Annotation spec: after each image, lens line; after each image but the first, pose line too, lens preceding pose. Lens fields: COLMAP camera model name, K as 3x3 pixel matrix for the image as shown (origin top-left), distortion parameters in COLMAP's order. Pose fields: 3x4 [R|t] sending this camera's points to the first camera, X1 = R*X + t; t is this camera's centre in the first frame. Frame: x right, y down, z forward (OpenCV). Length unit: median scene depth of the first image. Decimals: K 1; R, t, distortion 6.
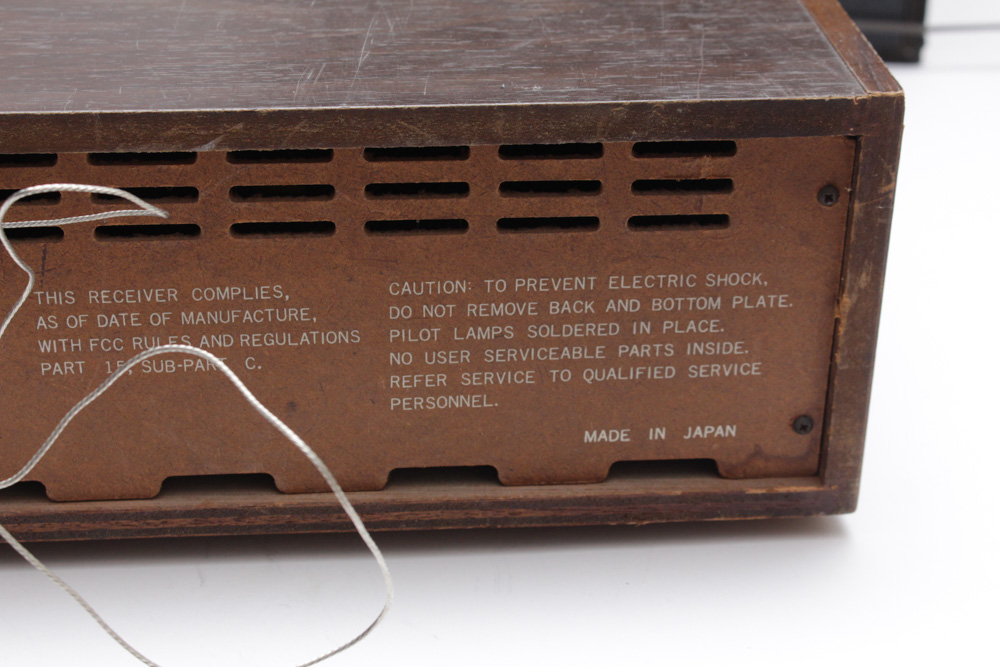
lens RADIAL K [[2004.5, 0, 499.7], [0, 2004.5, 392.9], [0, 0, 1]] dist [0.002885, 0.101050]
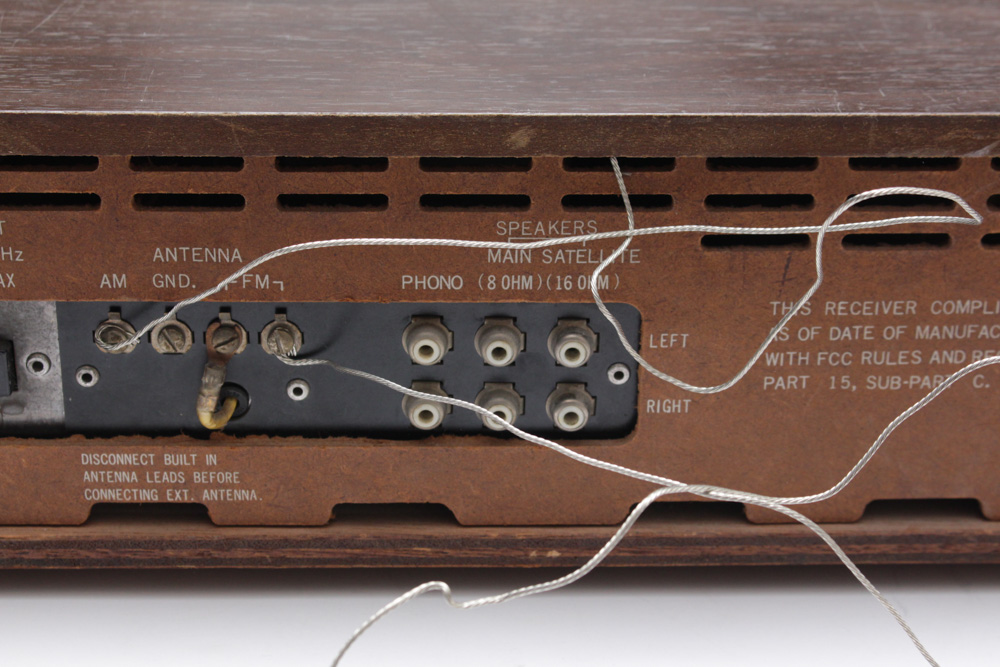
lens RADIAL K [[2101.2, 0, 500.8], [0, 2101.2, 317.7], [0, 0, 1]] dist [-0.004880, 0.154419]
pose [[0.998577, 0.017584, -0.050351, -0.305753], [-0.020093, 0.998559, -0.049763, 0.009340], [0.049403, 0.050704, 0.997491, -0.002632]]
